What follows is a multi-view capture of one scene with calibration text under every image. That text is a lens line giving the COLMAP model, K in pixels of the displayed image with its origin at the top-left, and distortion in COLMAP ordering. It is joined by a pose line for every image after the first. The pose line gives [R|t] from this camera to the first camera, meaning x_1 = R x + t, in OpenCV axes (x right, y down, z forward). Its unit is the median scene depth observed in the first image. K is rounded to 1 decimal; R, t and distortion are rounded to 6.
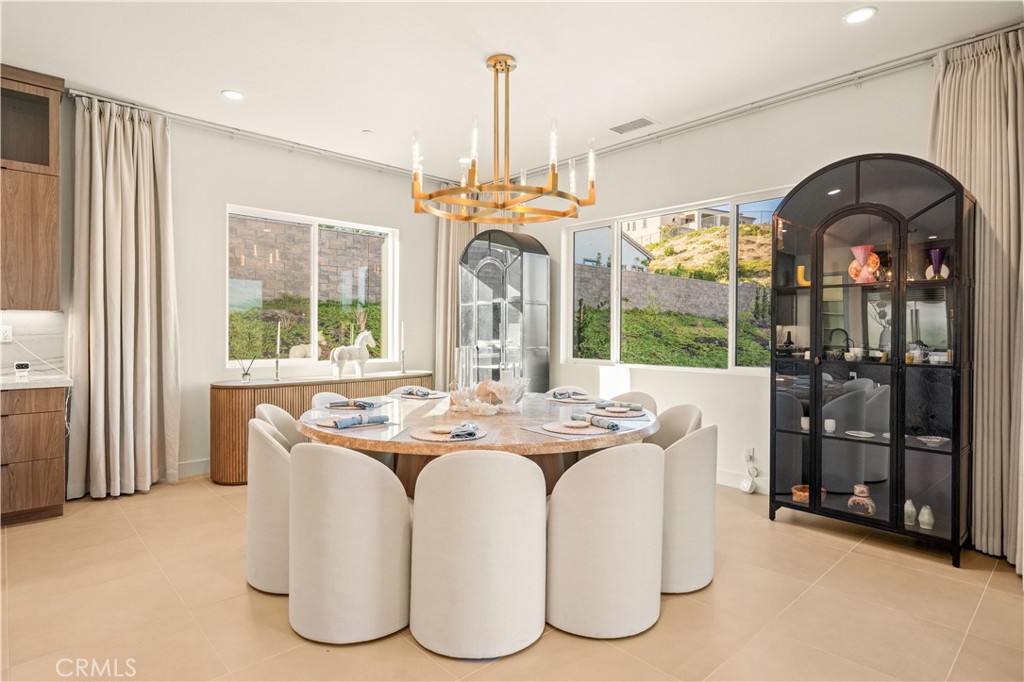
lens RADIAL K [[541.6, 0, 509.8], [0, 541.6, 334.5], [0, 0, 1]] dist [-0.000245, 0.000041]
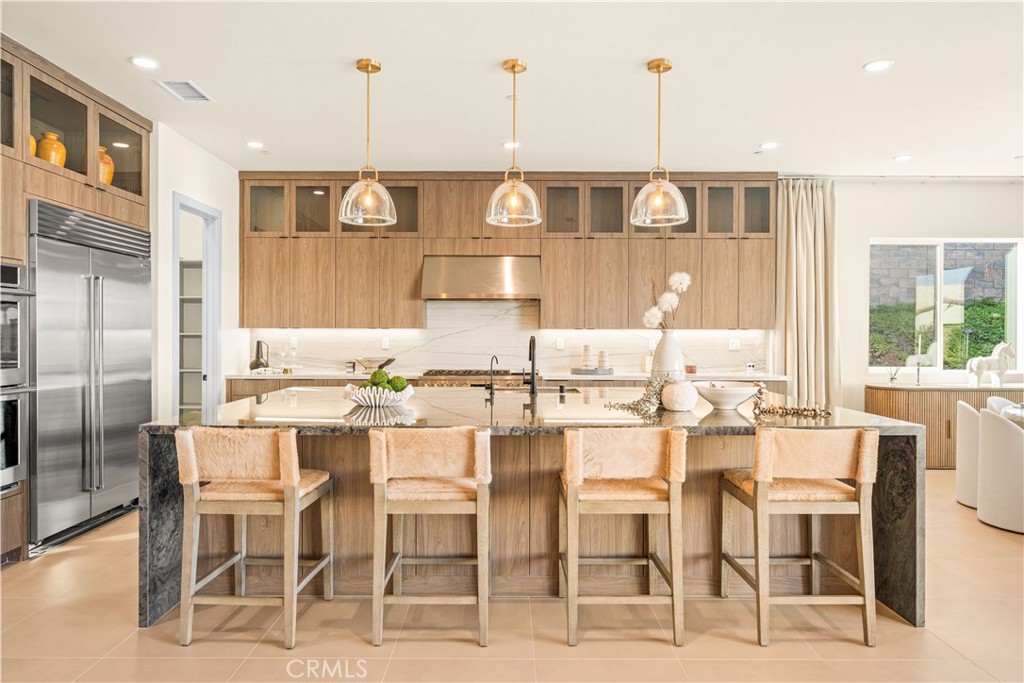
lens RADIAL K [[636.5, 0, 512.0], [0, 636.5, 341.5], [0, 0, 1]] dist [-0.003346, -0.000811]
pose [[0.733096, 0.005024, -0.680107, -0.135139], [-0.002163, 0.999985, 0.005055, -0.014302], [0.680122, -0.002234, 0.733095, -0.577111]]
